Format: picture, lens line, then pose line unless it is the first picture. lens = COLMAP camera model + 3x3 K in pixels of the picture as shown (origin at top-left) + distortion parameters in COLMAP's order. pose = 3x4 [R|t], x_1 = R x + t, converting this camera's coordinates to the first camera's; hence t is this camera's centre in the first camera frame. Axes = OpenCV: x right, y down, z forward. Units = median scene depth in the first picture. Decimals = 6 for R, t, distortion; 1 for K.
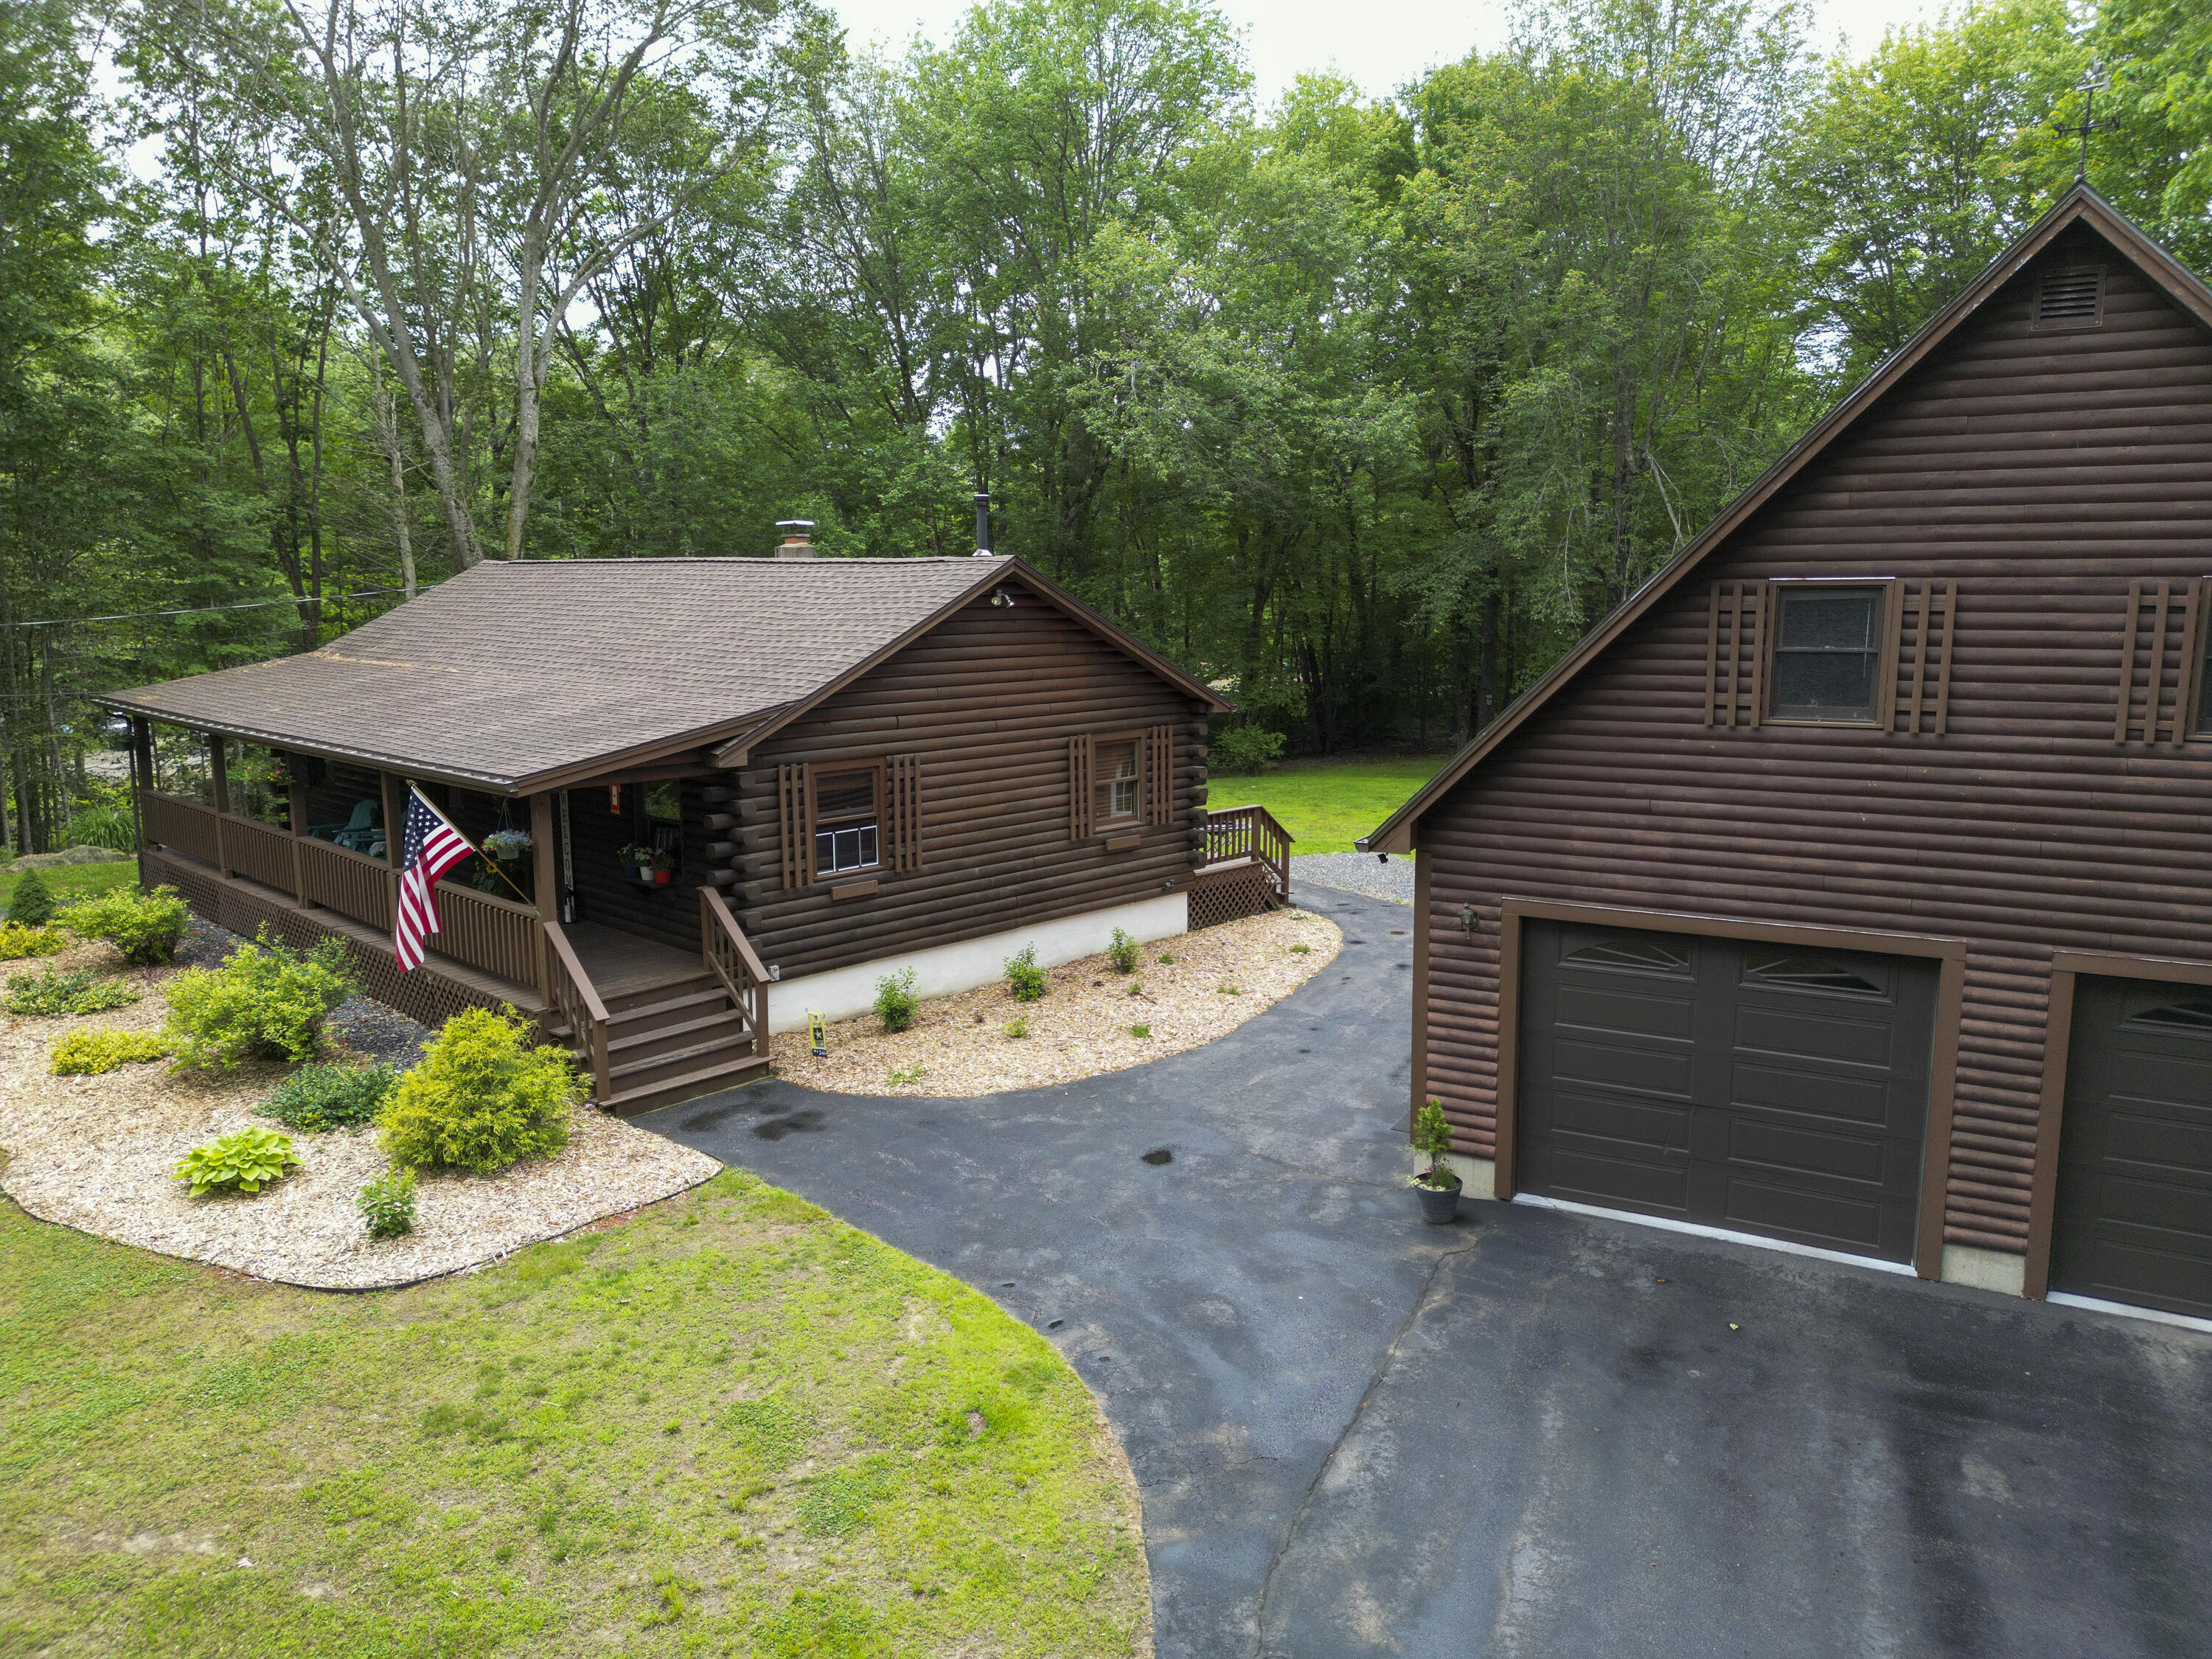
lens RADIAL K [[1515.6, 0, 1106.0], [0, 1515.6, 829.5], [0, 0, 1]] dist [0.052300, -0.027997]
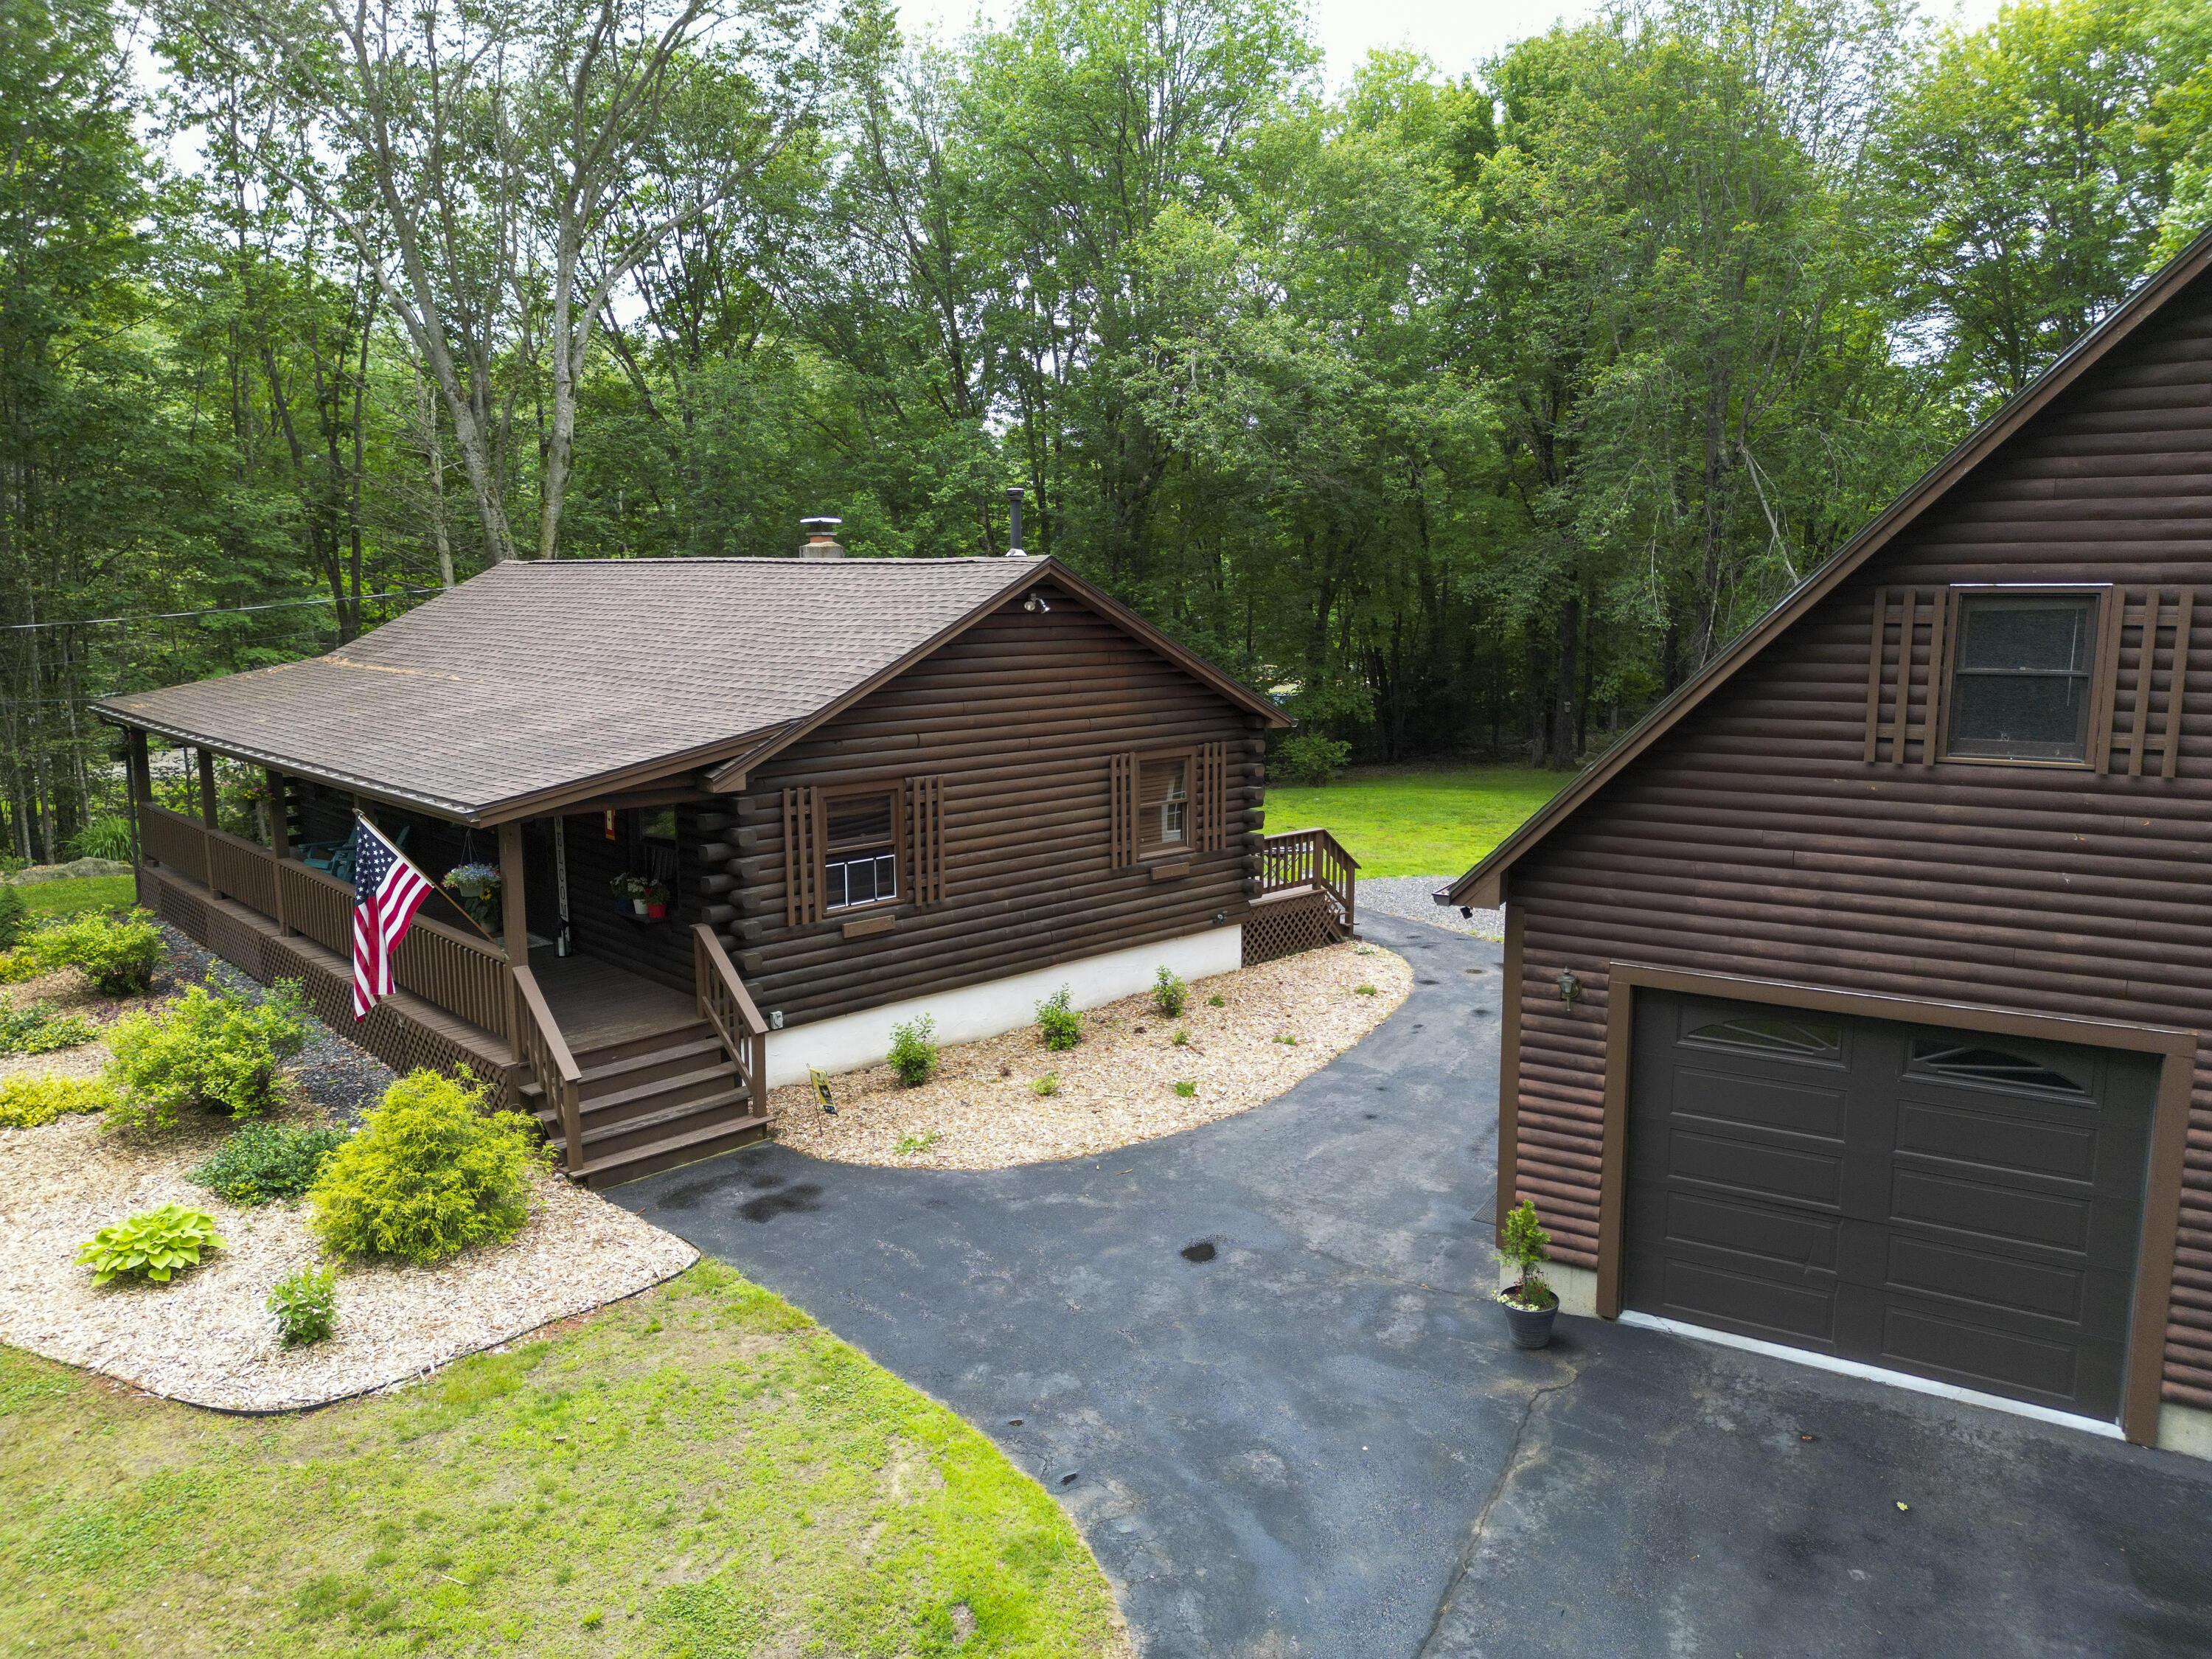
lens RADIAL K [[1512.4, 0, 1106.0], [0, 1512.4, 829.5], [0, 0, 1]] dist [0.044218, -0.027807]
pose [[0.999083, 0.008506, -0.041972, 0.013191], [-0.008472, 0.999964, 0.000982, -0.021427], [0.041979, -0.000625, 0.999118, 0.117070]]
